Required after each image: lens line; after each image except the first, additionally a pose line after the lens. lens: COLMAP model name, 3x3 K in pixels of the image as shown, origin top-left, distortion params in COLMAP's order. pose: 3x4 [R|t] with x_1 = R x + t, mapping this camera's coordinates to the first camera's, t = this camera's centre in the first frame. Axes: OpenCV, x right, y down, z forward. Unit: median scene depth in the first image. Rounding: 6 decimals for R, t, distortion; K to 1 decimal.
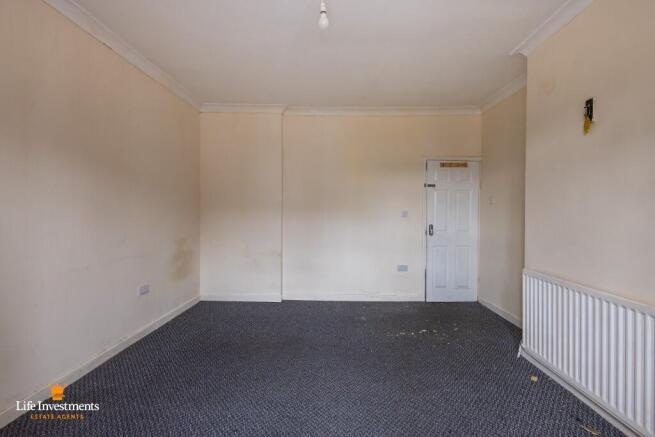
lens RADIAL K [[303.5, 0, 324.8], [0, 303.5, 215.4], [0, 0, 1]] dist [0.001902, -0.000271]
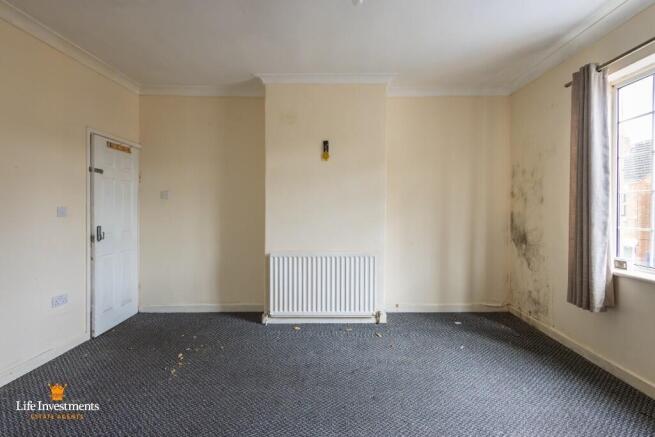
lens RADIAL K [[318.8, 0, 330.6], [0, 318.8, 208.1], [0, 0, 1]] dist [0.003425, 0.000528]
pose [[-0.040349, -0.002742, 0.999182, -0.416780], [0.013139, 0.999908, 0.003274, -0.006100], [-0.999099, 0.013260, -0.040309, 0.491759]]
